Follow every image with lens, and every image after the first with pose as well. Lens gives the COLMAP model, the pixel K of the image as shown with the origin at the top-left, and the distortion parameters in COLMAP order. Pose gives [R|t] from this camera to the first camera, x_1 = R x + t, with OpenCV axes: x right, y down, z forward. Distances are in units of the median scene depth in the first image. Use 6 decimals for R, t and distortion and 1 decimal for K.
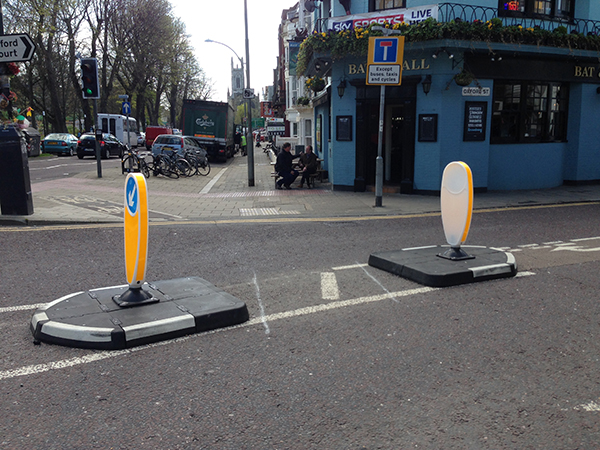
lens RADIAL K [[570.2, 0, 300.1], [0, 570.2, 224.9], [0, 0, 1]] dist [0.015179, 0.000000]
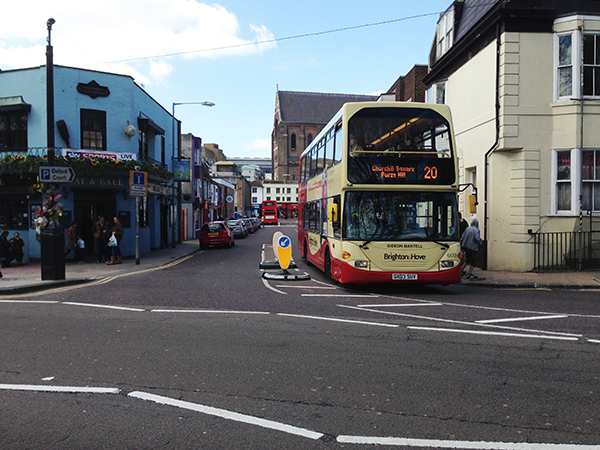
lens RADIAL K [[570.2, 0, 300.1], [0, 570.2, 223.9], [0, 0, 1]] dist [0.015179, 0.000000]
pose [[0.374165, -0.020508, 0.927135, -1.360146], [0.156815, 0.986757, -0.041459, -0.001342], [-0.914007, 0.160902, 0.372426, -0.140836]]
